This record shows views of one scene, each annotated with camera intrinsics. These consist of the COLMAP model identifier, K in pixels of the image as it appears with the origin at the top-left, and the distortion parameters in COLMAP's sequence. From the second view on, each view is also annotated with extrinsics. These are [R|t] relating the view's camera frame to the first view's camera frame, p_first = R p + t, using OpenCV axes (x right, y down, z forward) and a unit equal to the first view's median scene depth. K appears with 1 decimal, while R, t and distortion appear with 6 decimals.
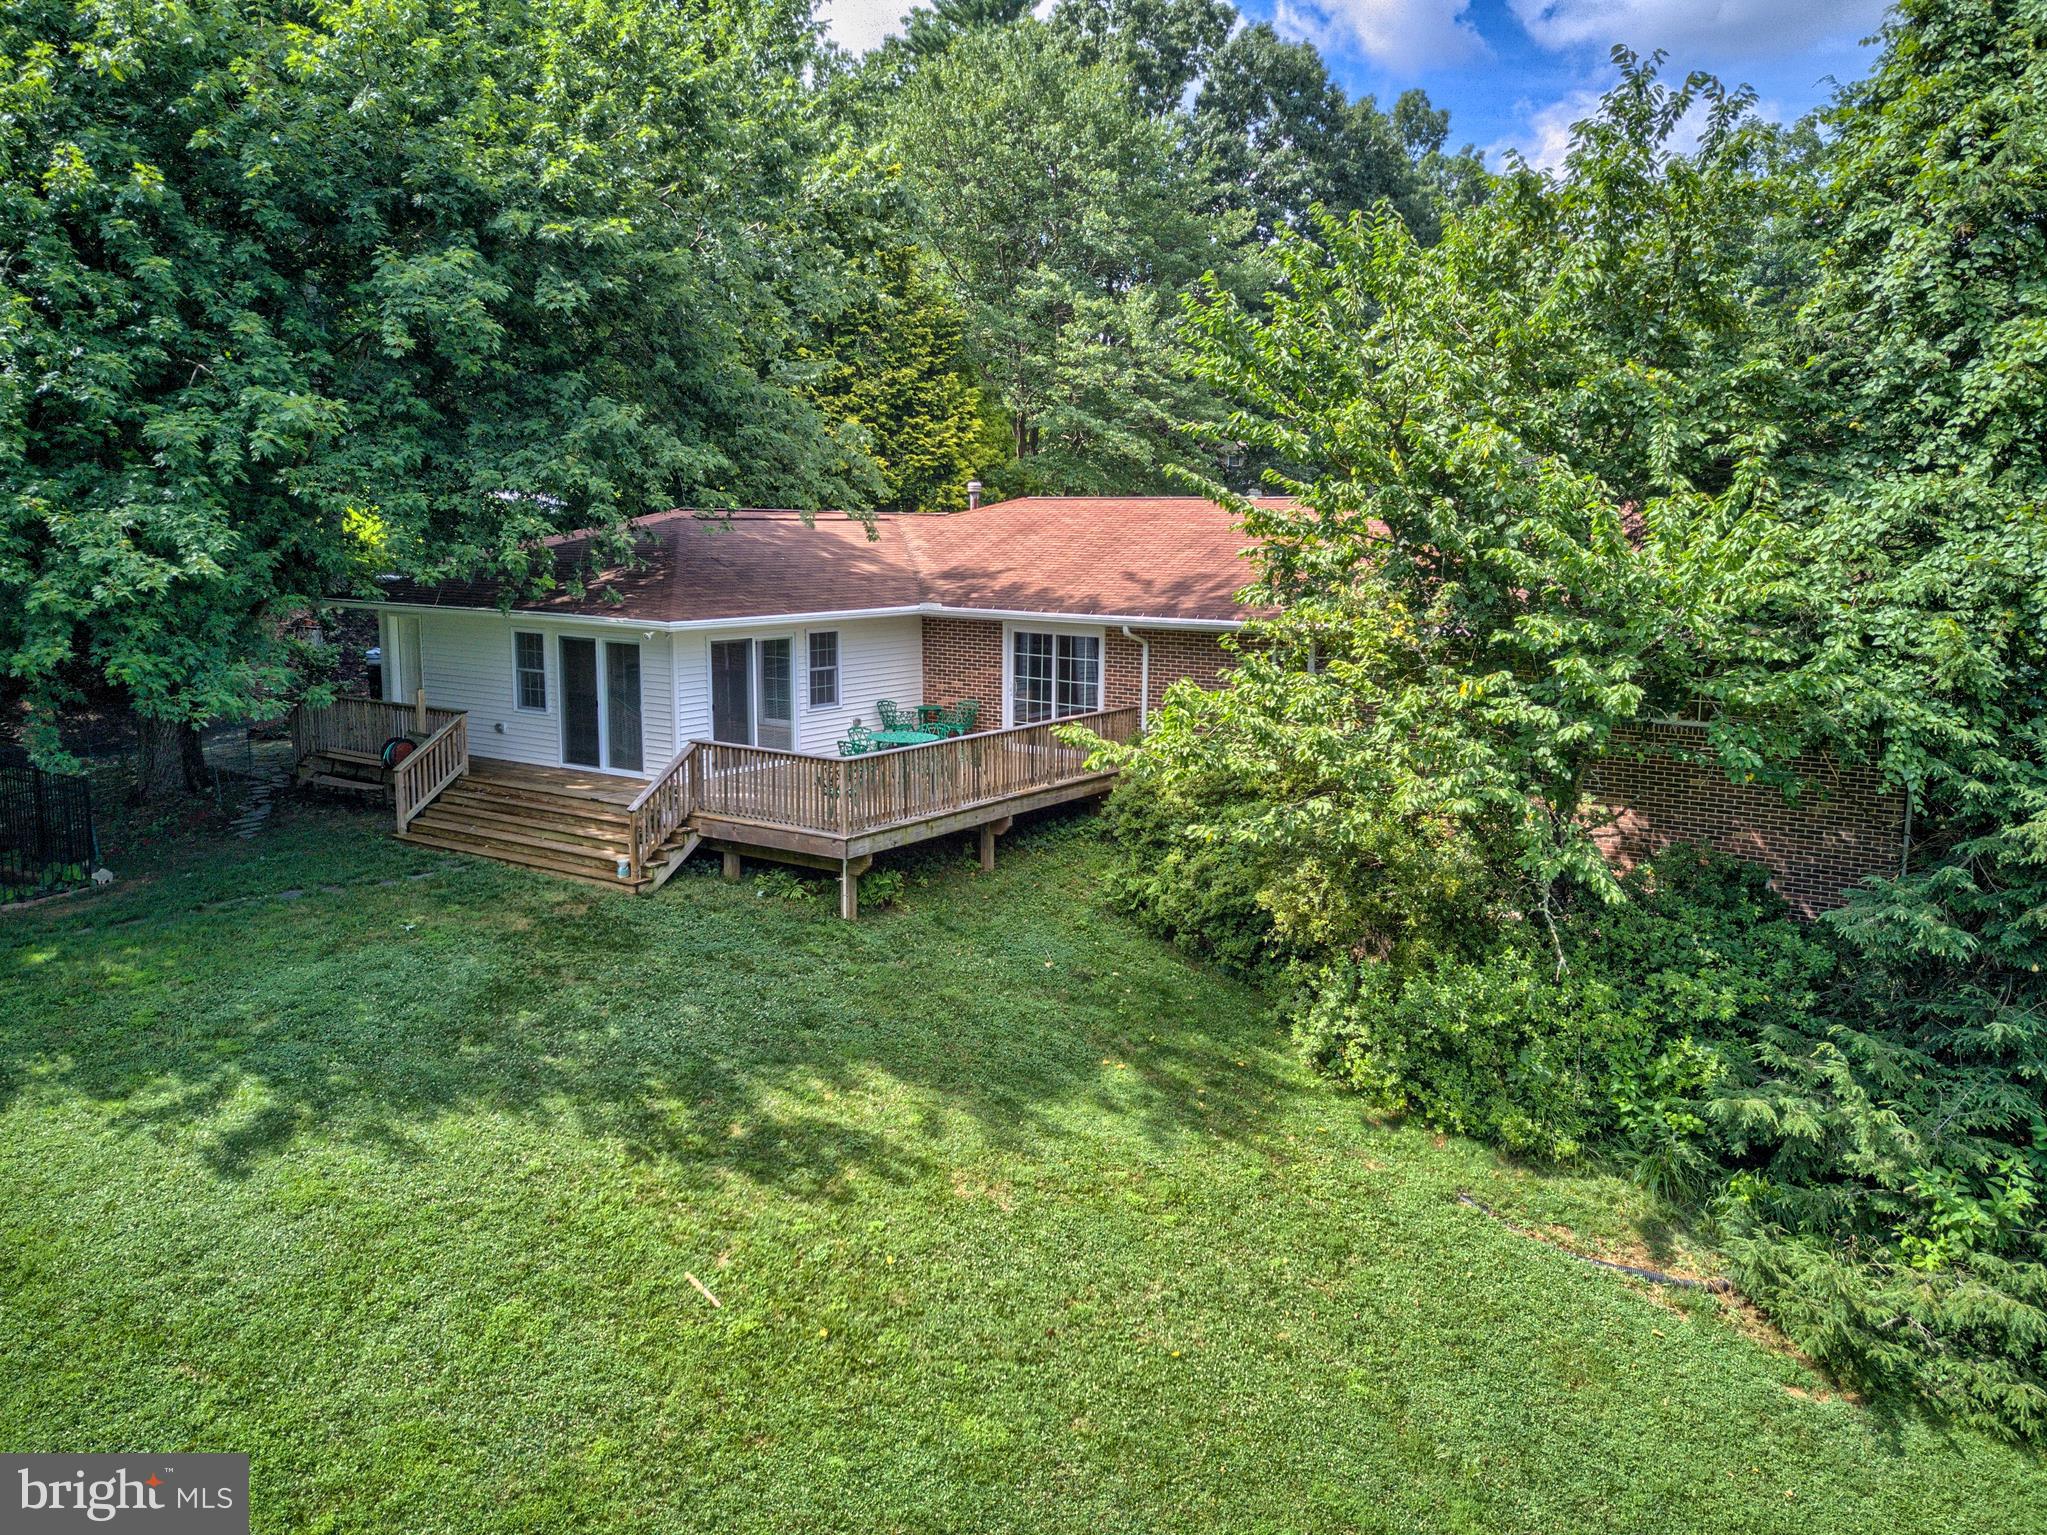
lens RADIAL K [[1552.2, 0, 1019.2], [0, 1552.2, 762.8], [0, 0, 1]] dist [-0.002352, 0.005373]
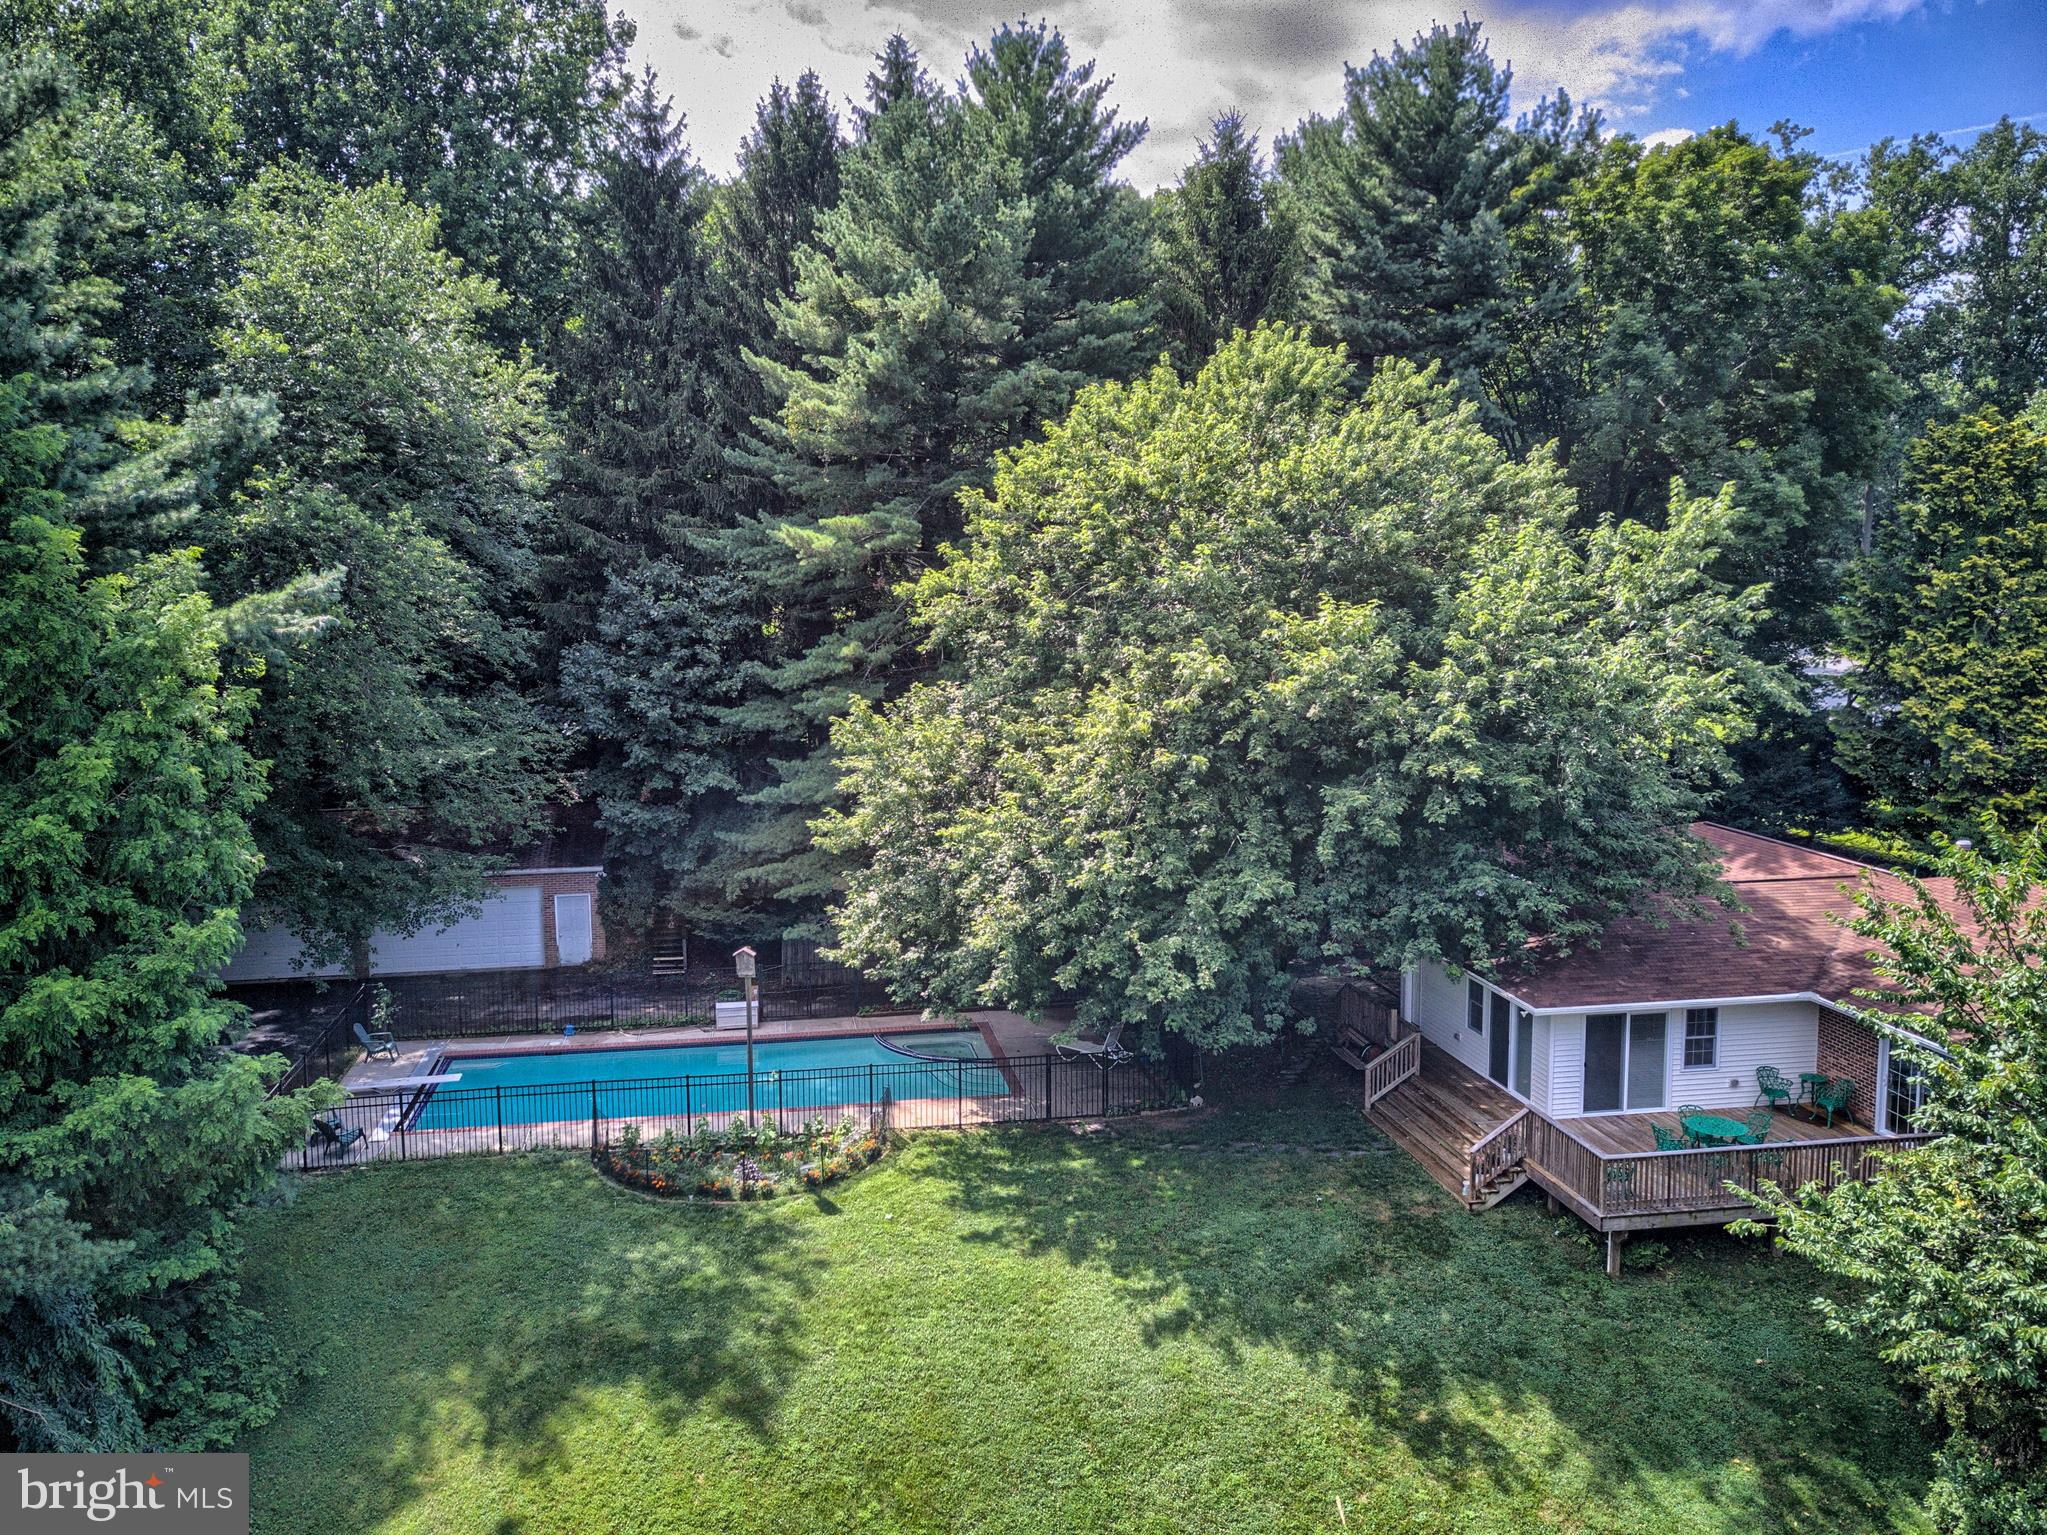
lens RADIAL K [[1552.2, 0, 1022.4], [0, 1552.2, 769.4], [0, 0, 1]] dist [-0.002352, 0.005373]
pose [[0.694389, 0.067045, -0.716470, 0.563199], [-0.097269, 0.995258, -0.001137, -0.337465], [0.712996, 0.070480, 0.697617, -0.380364]]
